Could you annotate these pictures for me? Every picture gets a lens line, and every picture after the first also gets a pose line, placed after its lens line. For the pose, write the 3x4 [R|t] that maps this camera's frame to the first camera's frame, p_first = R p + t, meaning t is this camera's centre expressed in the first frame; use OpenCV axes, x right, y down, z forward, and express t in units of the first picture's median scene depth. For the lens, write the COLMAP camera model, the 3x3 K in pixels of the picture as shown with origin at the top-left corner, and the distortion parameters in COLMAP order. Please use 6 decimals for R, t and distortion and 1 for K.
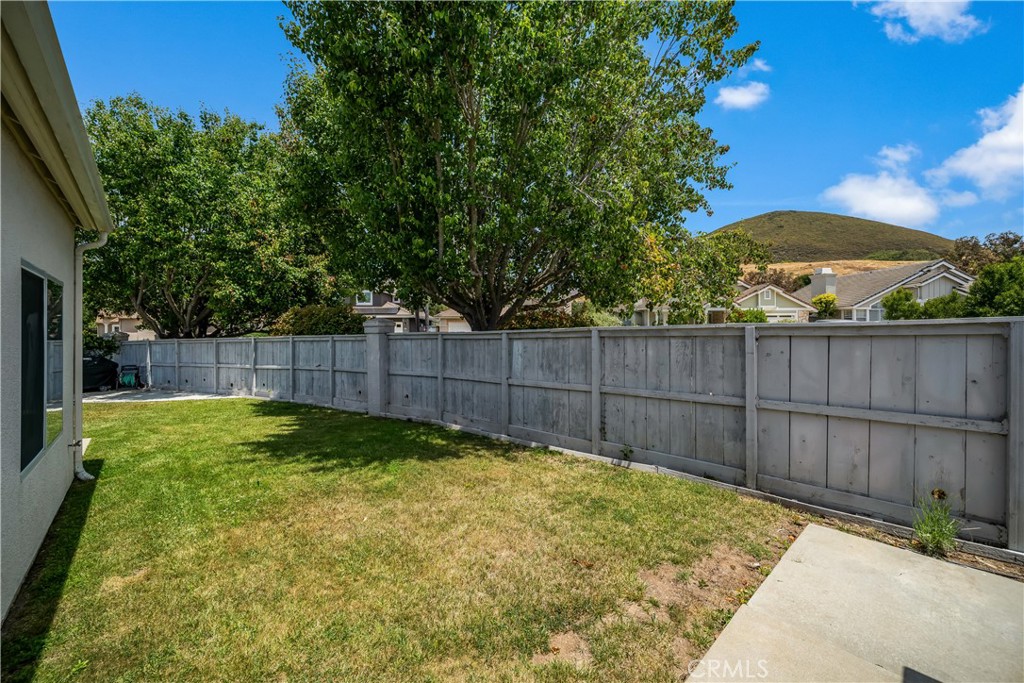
lens RADIAL K [[389.0, 0, 503.9], [0, 389.0, 335.5], [0, 0, 1]] dist [-0.000923, 0.000145]
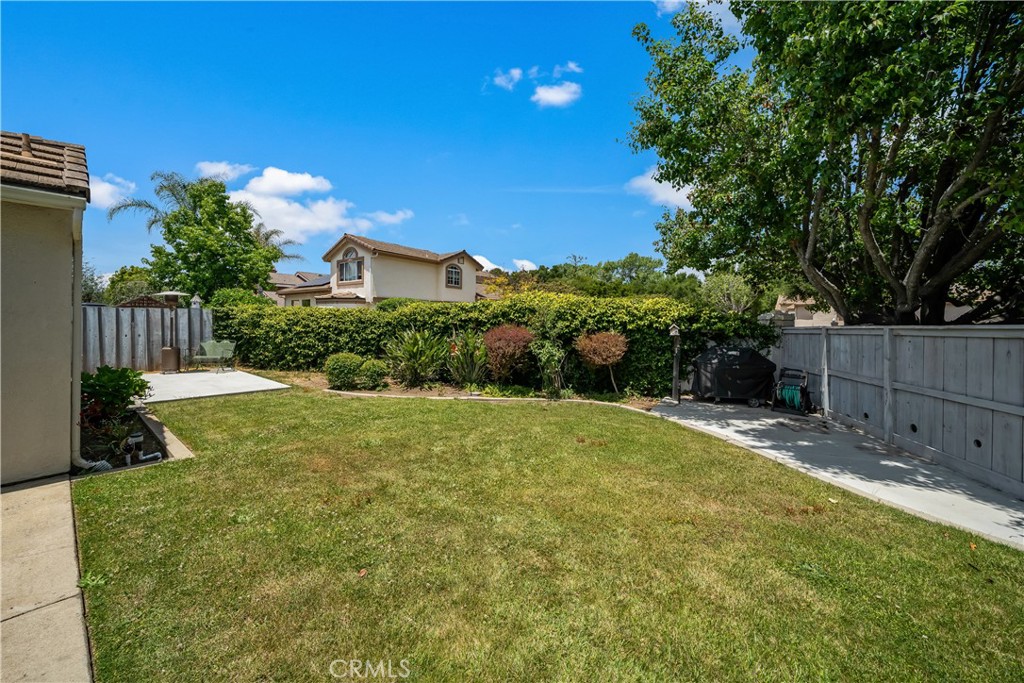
lens RADIAL K [[382.4, 0, 503.8], [0, 382.4, 316.9], [0, 0, 1]] dist [-0.001755, -0.000209]
pose [[0.133947, -0.001130, -0.990988, -0.752324], [-0.018550, 0.999821, -0.003648, 0.013371], [0.990815, 0.018872, 0.133902, 0.815718]]
